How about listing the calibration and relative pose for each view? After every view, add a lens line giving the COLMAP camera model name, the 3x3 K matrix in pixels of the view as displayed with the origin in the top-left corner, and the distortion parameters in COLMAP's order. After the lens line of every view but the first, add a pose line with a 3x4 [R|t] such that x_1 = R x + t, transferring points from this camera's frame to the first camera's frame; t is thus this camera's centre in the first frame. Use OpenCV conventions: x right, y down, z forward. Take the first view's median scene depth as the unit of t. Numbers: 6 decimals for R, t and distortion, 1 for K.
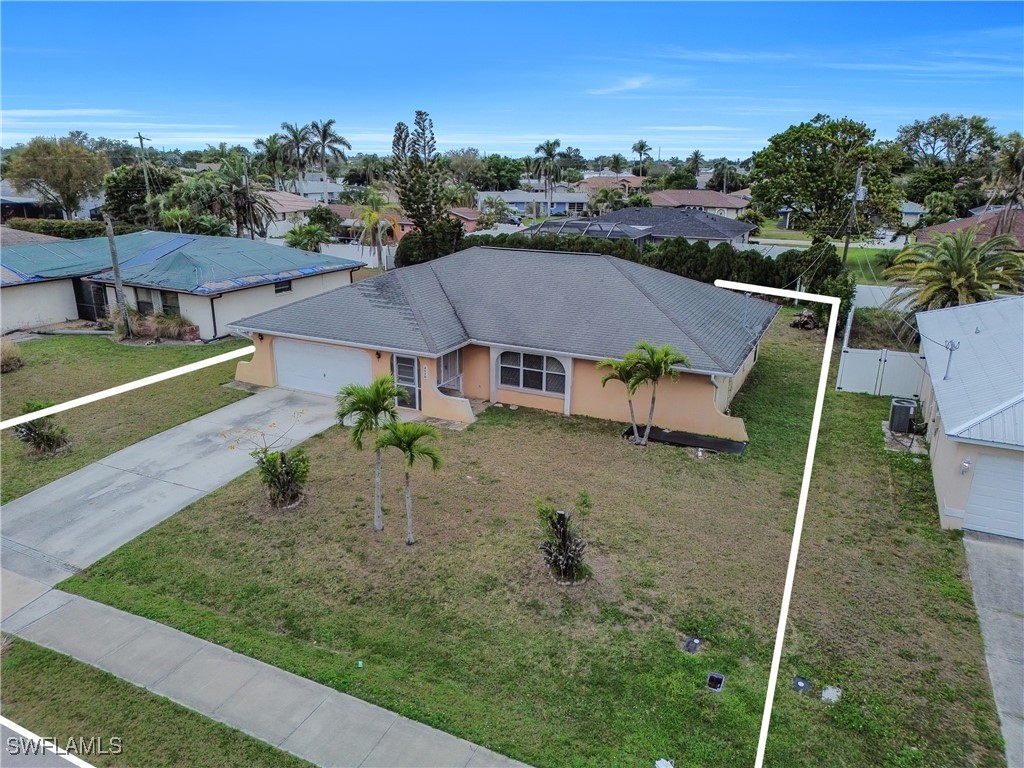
lens RADIAL K [[716.1, 0, 518.7], [0, 716.1, 387.9], [0, 0, 1]] dist [0.029734, -0.004588]
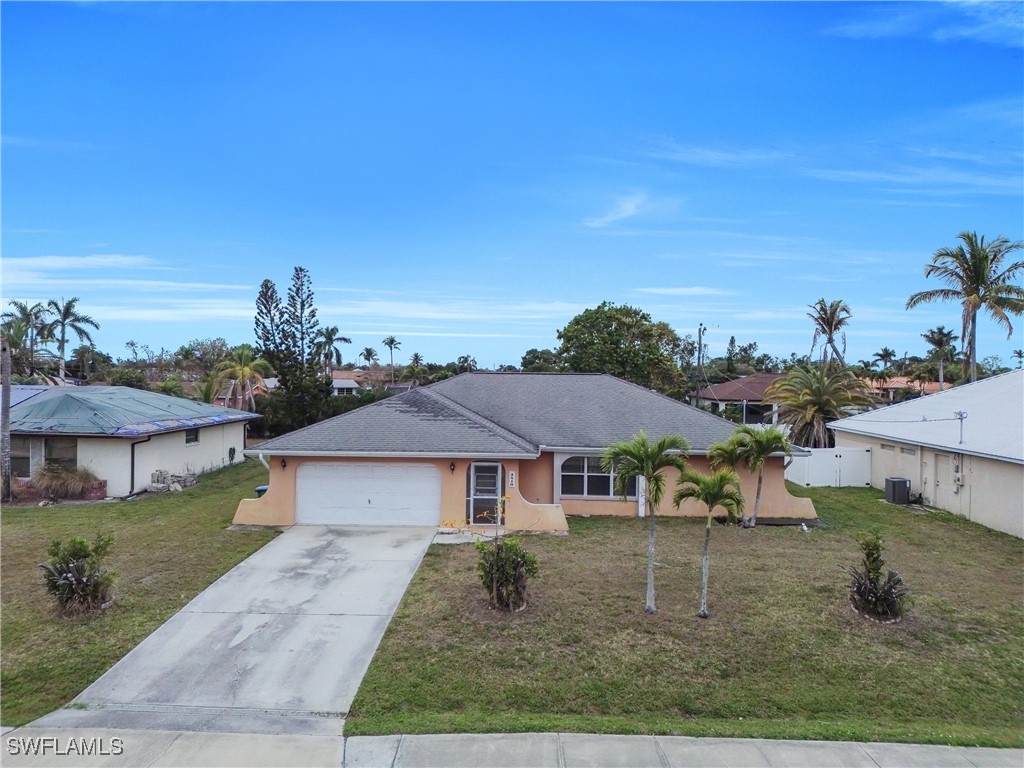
lens RADIAL K [[716.1, 0, 510.7], [0, 716.1, 377.1], [0, 0, 1]] dist [0.029734, -0.004588]
pose [[0.914752, -0.001746, 0.404011, -0.365767], [0.119885, 0.956125, -0.267308, 0.071140], [-0.385818, 0.292955, 0.874827, 0.109547]]
